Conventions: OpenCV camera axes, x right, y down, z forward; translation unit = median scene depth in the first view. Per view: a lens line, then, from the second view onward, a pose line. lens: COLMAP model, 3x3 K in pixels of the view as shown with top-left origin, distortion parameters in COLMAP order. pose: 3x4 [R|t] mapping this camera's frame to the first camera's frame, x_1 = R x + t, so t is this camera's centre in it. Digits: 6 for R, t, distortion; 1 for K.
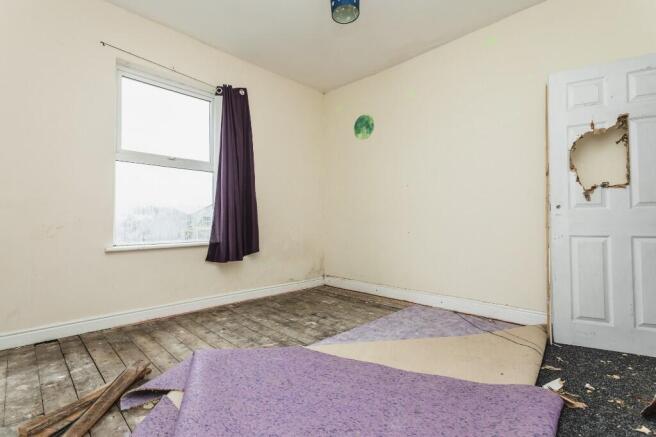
lens RADIAL K [[309.7, 0, 325.6], [0, 309.7, 216.3], [0, 0, 1]] dist [0.000964, -0.000036]
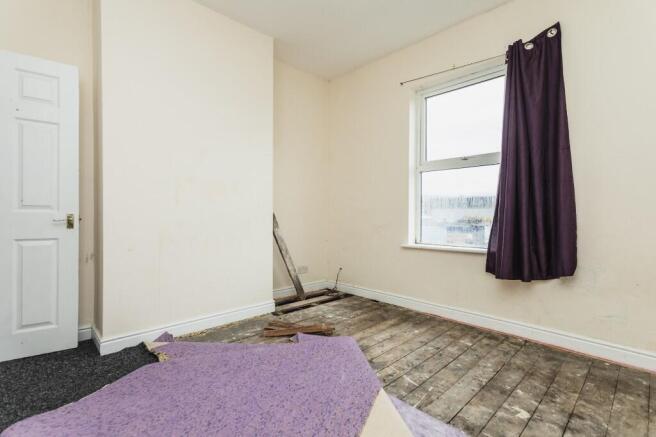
lens RADIAL K [[309.7, 0, 325.6], [0, 309.7, 216.3], [0, 0, 1]] dist [0.000964, -0.000036]
pose [[-0.045059, 0.003497, -0.998978, 0.559058], [0.018059, 0.999833, 0.002686, -0.021195], [0.998821, -0.017919, -0.045114, 0.711981]]
